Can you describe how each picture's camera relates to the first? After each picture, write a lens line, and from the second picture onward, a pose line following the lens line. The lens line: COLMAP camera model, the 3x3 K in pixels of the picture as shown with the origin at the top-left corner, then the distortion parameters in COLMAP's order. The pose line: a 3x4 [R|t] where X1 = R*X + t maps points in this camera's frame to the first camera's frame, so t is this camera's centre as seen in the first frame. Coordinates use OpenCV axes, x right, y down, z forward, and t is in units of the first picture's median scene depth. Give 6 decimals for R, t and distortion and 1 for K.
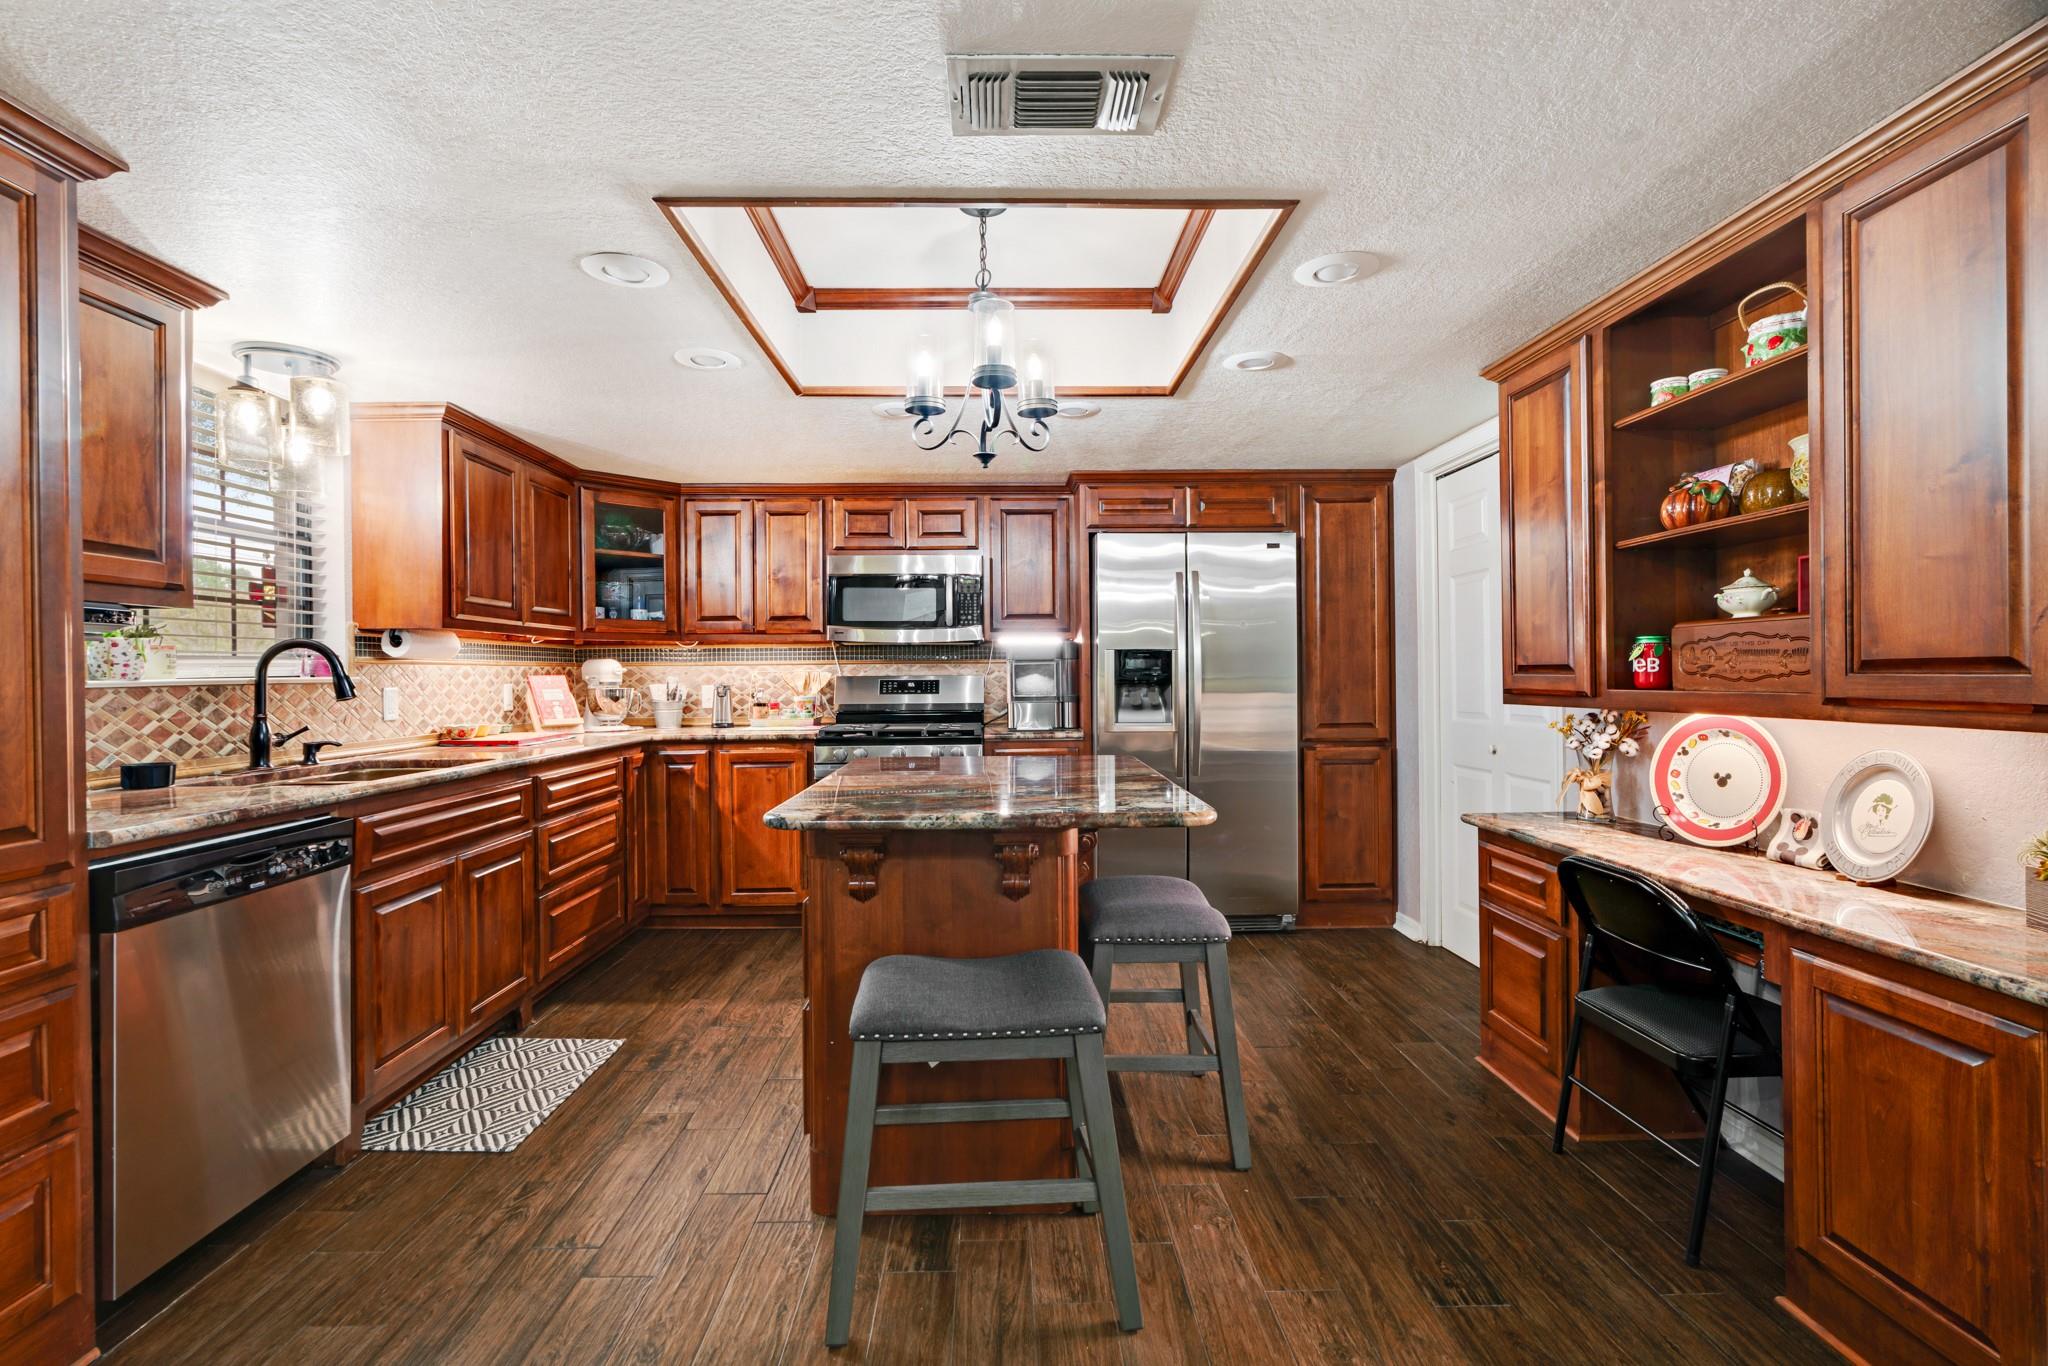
lens RADIAL K [[922.4, 0, 1018.4], [0, 922.4, 671.8], [0, 0, 1]] dist [-0.005756, 0.000331]
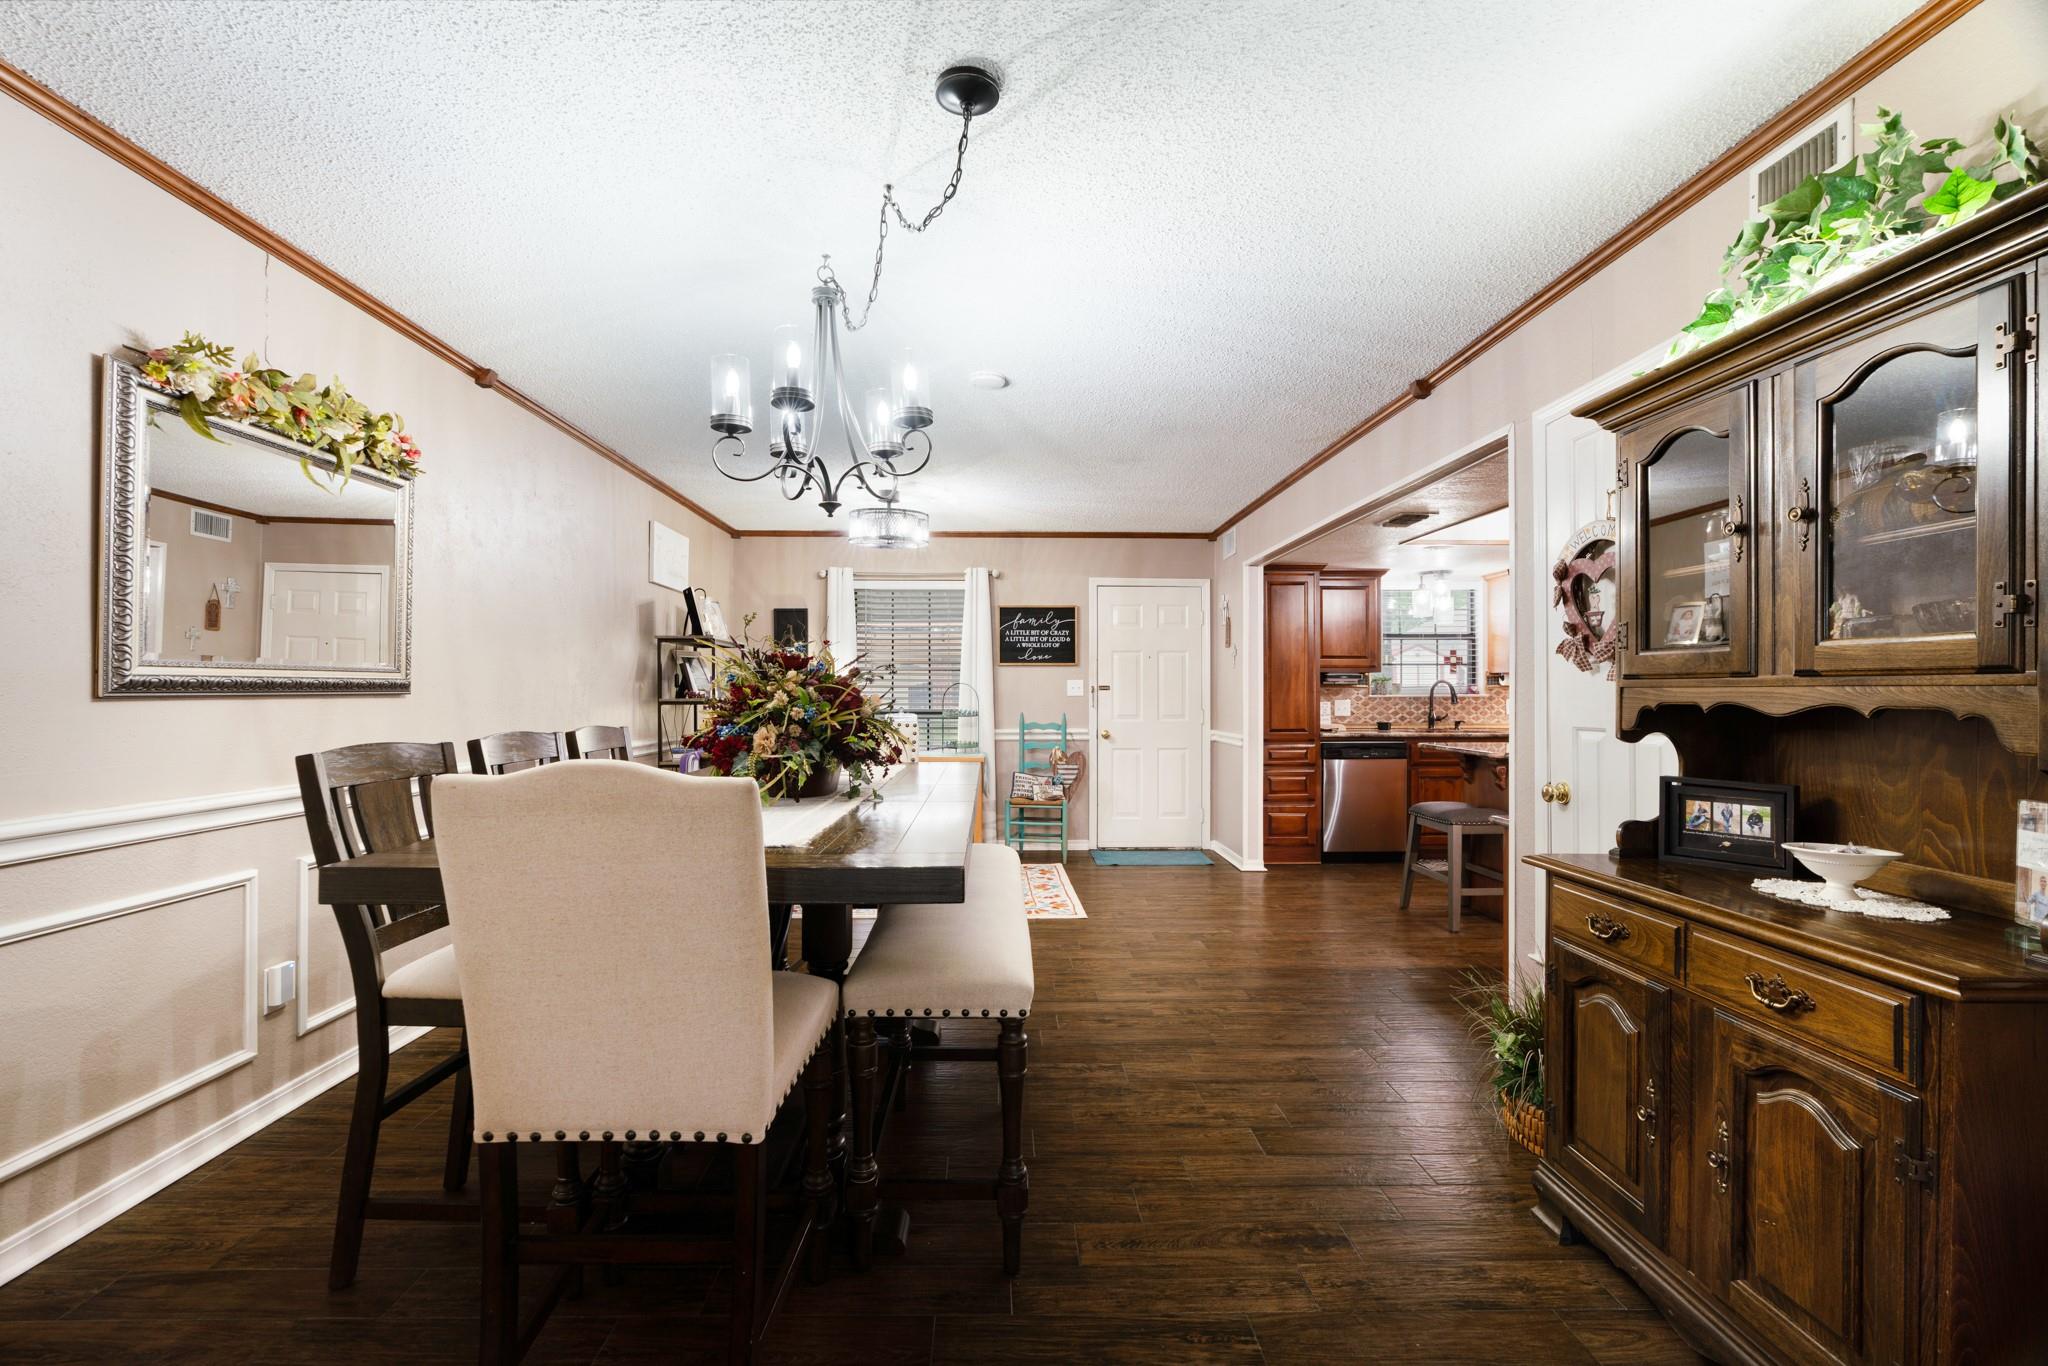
lens RADIAL K [[922.4, 0, 1034.2], [0, 922.4, 684.4], [0, 0, 1]] dist [-0.005756, 0.000331]
pose [[0.009128, 0.006798, -0.999935, 1.652320], [-0.000620, 0.999977, 0.006792, -0.036404], [0.999958, 0.000558, 0.009132, -0.154168]]
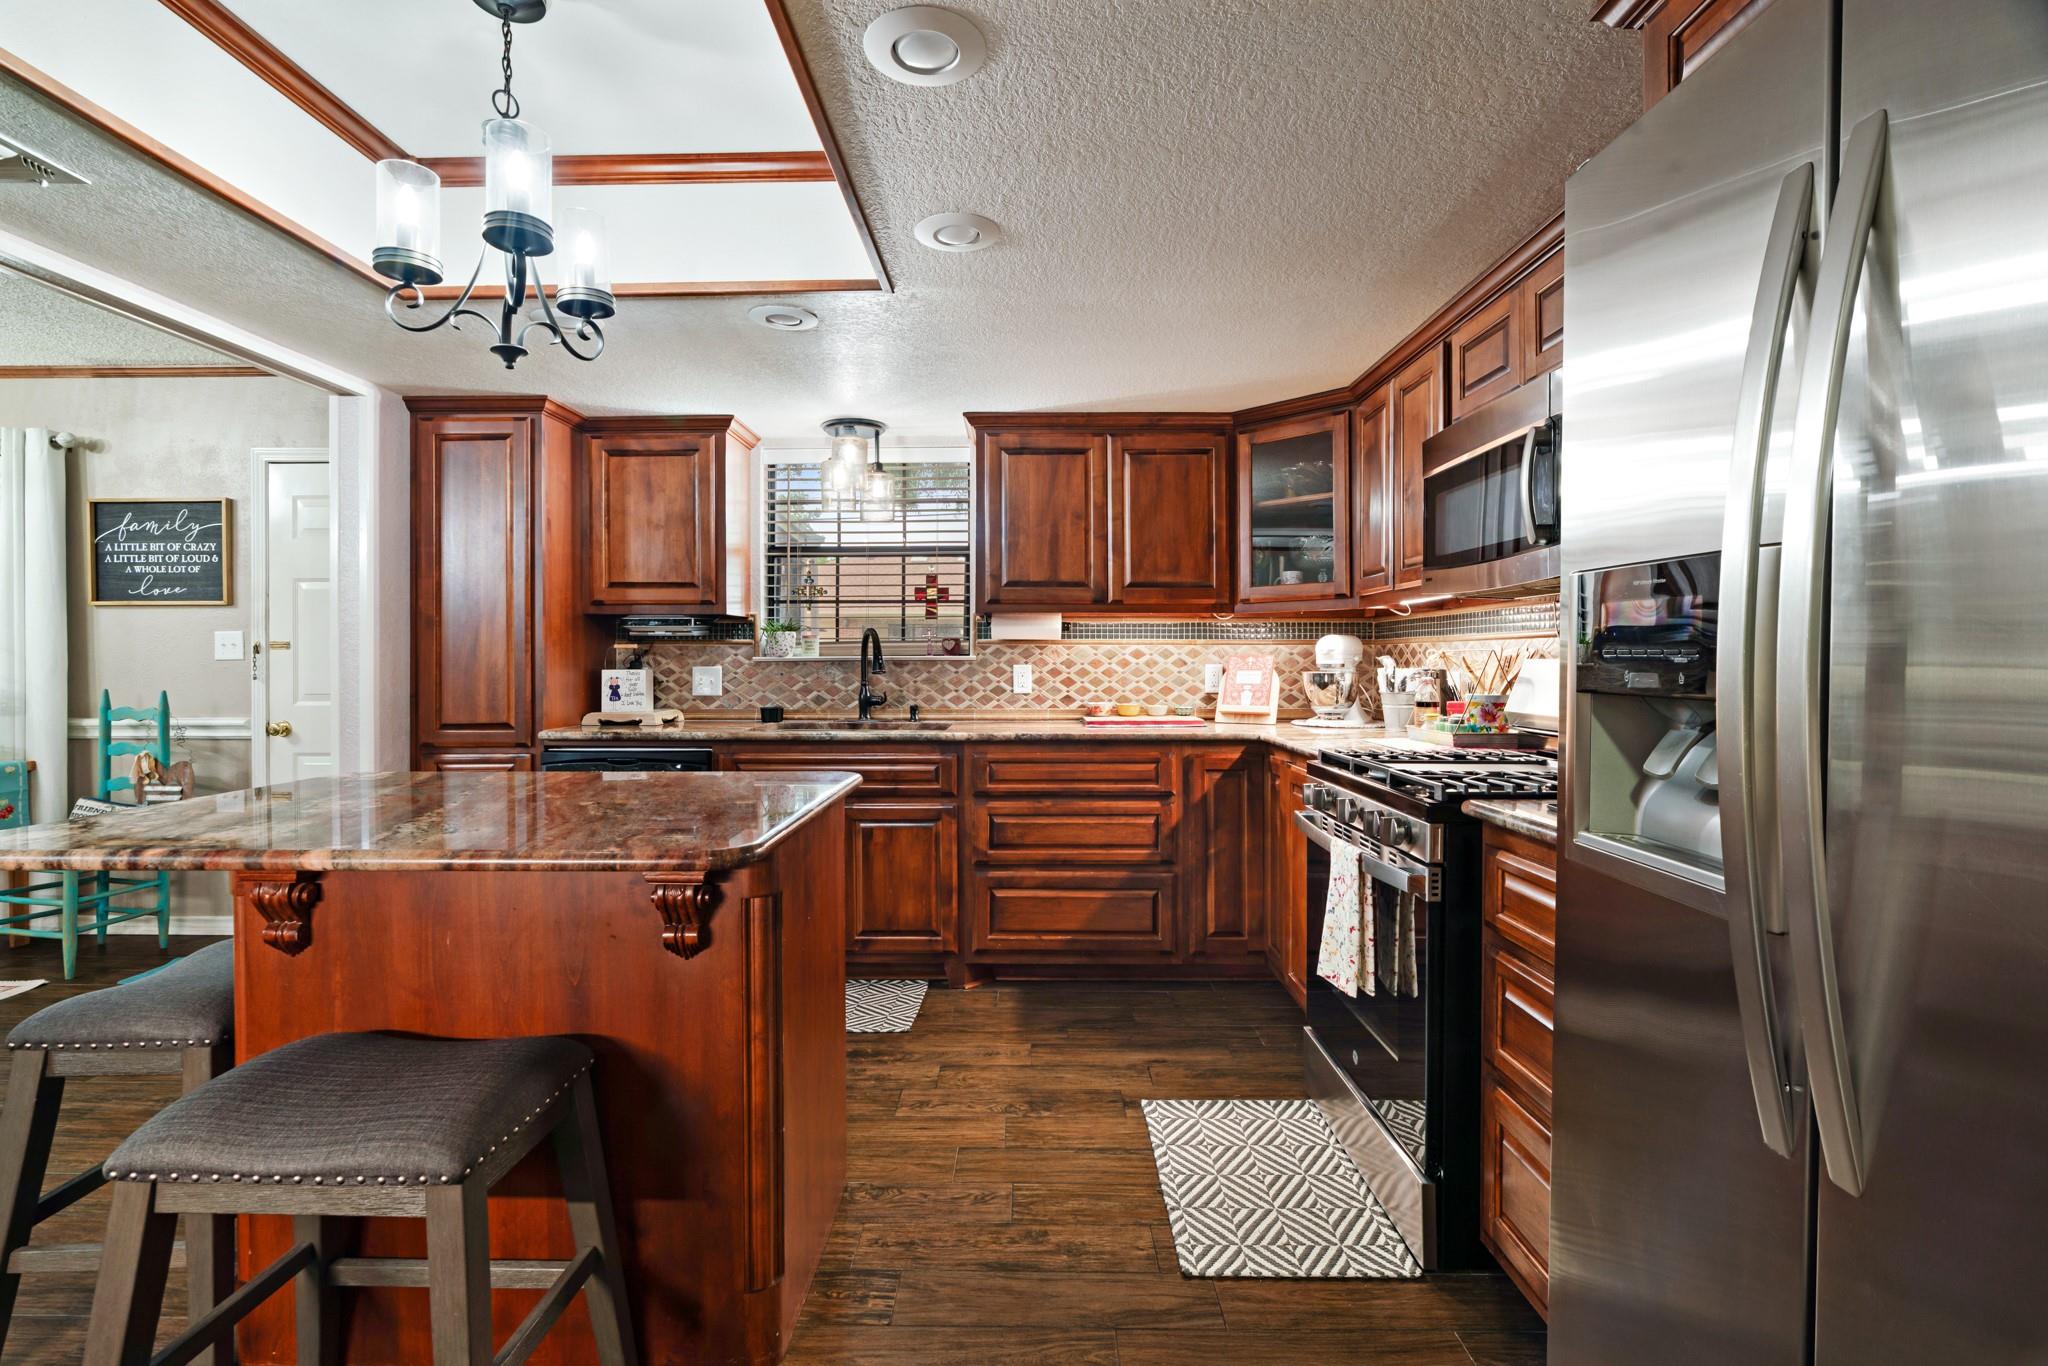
lens RADIAL K [[922.4, 0, 1020.6], [0, 922.4, 673.8], [0, 0, 1]] dist [-0.005756, 0.000331]
pose [[-0.038011, 0.024089, -0.998987, 0.541590], [0.001868, 0.999709, 0.024035, -0.000066], [0.999276, -0.000952, -0.038045, 1.175371]]
